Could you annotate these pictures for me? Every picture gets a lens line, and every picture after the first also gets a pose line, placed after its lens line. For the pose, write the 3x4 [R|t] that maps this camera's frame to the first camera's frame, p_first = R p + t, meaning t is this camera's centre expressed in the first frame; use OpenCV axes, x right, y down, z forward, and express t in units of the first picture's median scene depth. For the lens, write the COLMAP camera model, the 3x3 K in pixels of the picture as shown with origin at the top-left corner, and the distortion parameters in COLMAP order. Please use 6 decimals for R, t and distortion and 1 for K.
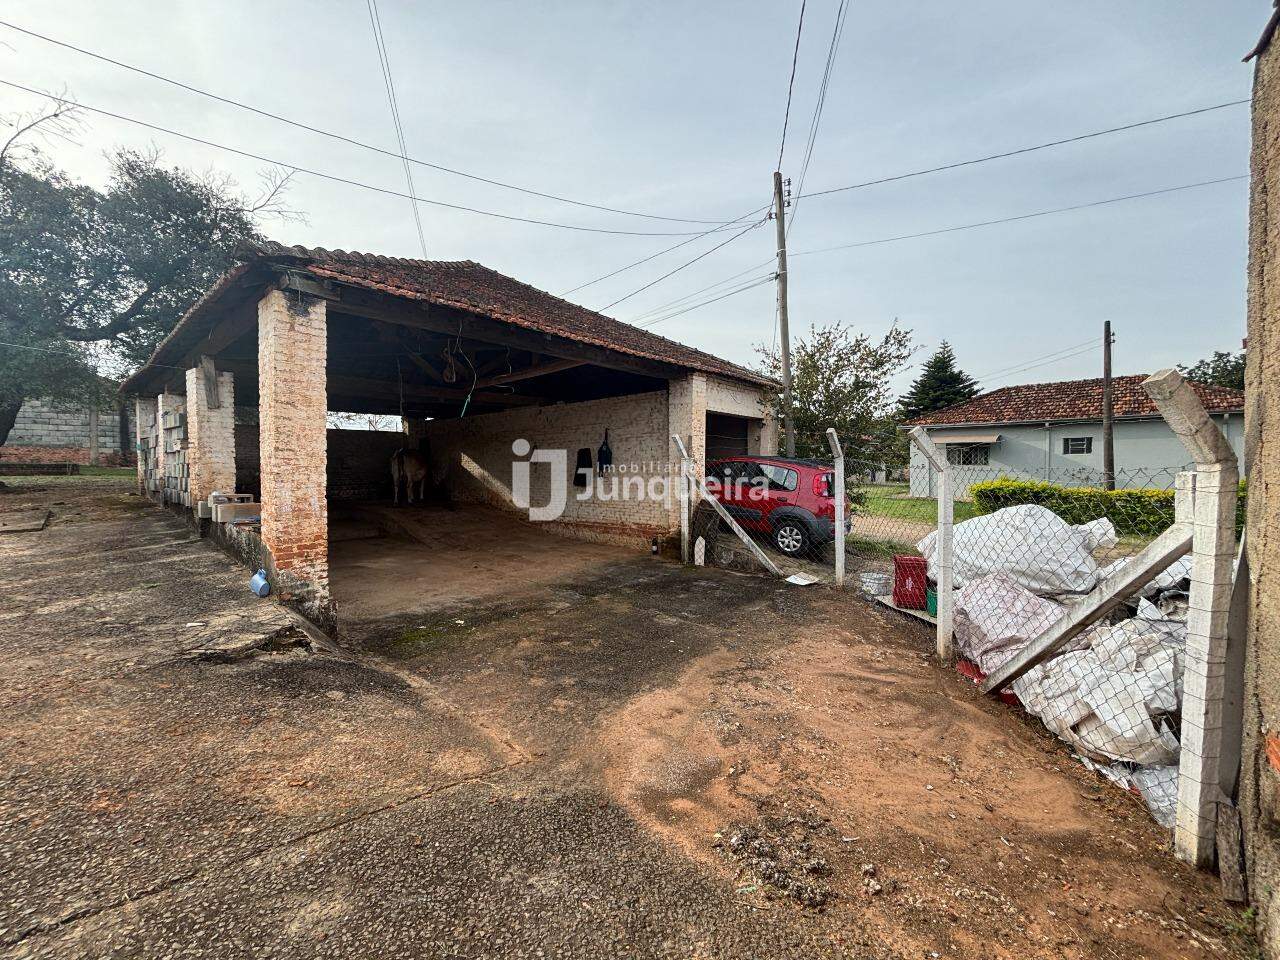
lens RADIAL K [[524.5, 0, 640.1], [0, 524.5, 475.6], [0, 0, 1]] dist [0.002255, 0.000074]
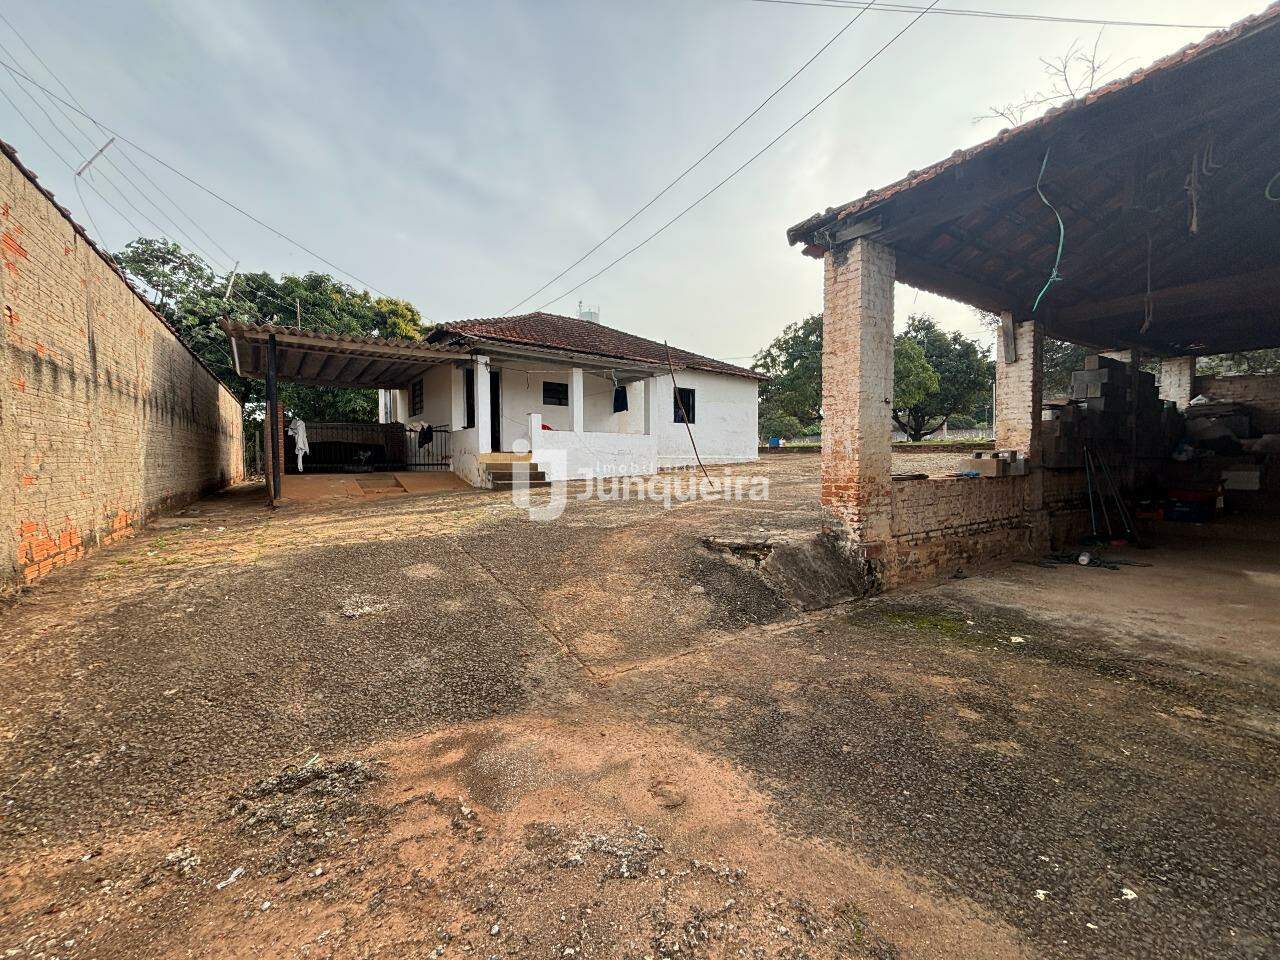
lens RADIAL K [[524.5, 0, 641.0], [0, 524.5, 480.1], [0, 0, 1]] dist [0.002255, 0.000074]
pose [[-0.284917, 0.042205, -0.957623, 0.493556], [-0.014954, 0.998713, 0.048465, 0.078419], [0.958435, 0.028129, -0.283920, 0.945065]]
